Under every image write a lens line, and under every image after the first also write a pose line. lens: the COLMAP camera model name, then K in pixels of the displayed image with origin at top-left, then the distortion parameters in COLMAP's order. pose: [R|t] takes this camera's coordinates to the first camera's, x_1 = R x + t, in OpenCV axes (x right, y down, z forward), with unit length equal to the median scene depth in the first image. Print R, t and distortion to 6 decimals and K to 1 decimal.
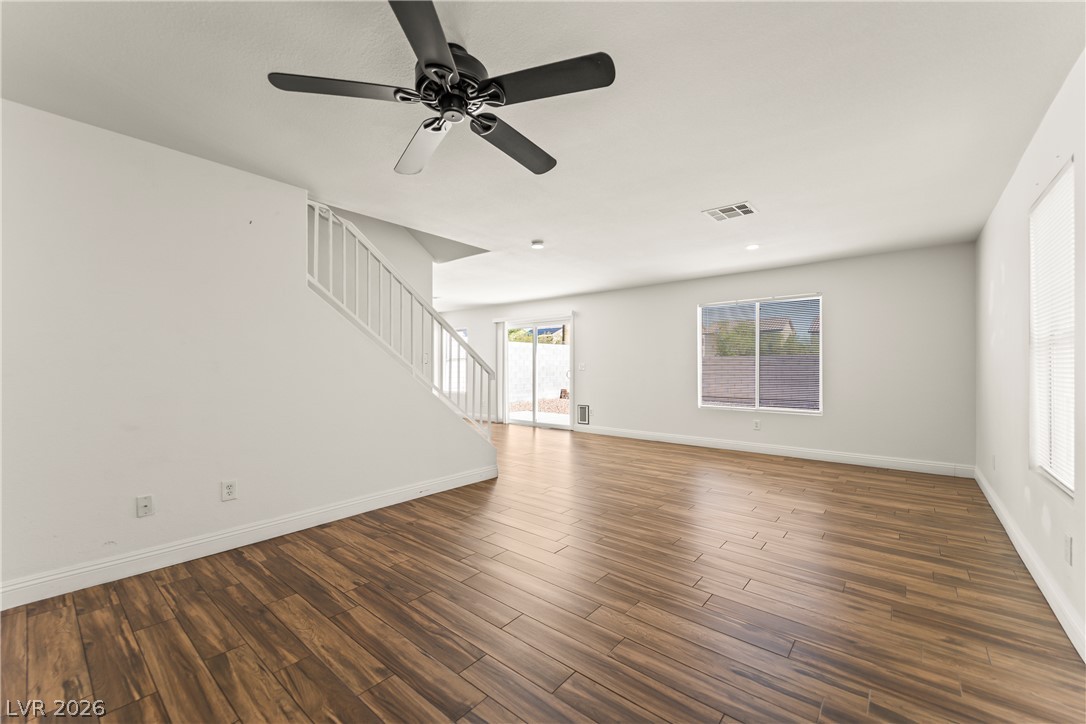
lens RADIAL K [[433.0, 0, 536.2], [0, 433.0, 367.6], [0, 0, 1]] dist [0.018511, -0.007463]
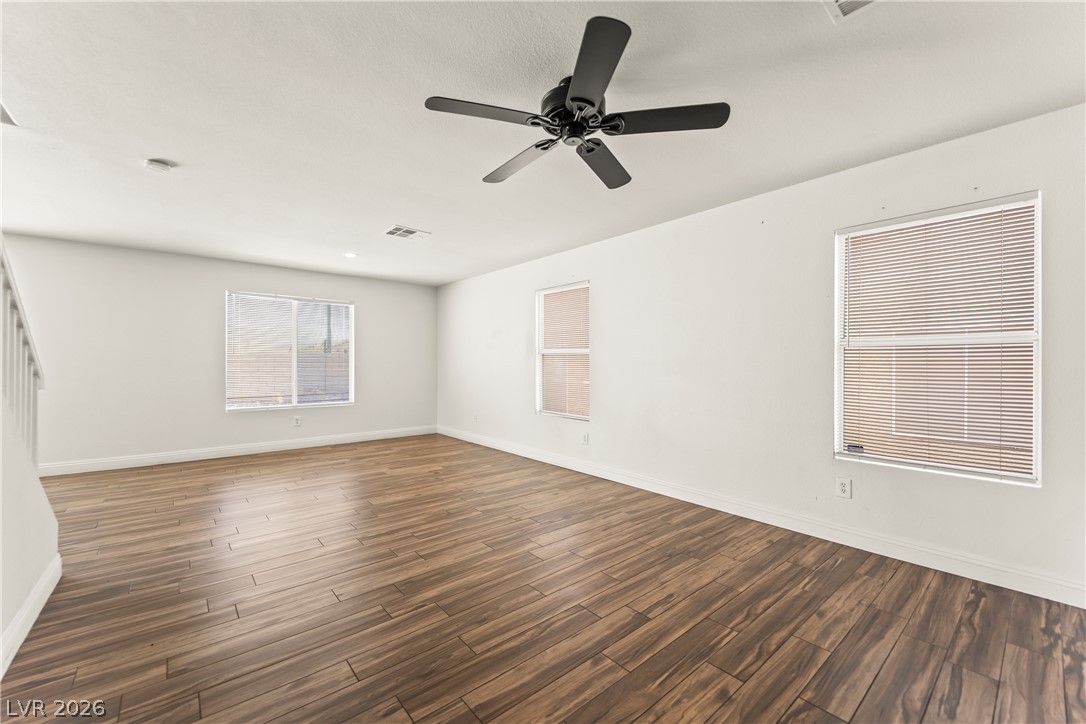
lens RADIAL K [[433.0, 0, 538.7], [0, 433.0, 358.7], [0, 0, 1]] dist [0.018511, -0.007463]
pose [[0.167203, 0.013985, 0.985823, -0.983579], [0.000238, 0.999899, -0.014225, 0.001141], [-0.985922, 0.002613, 0.167183, 0.678024]]
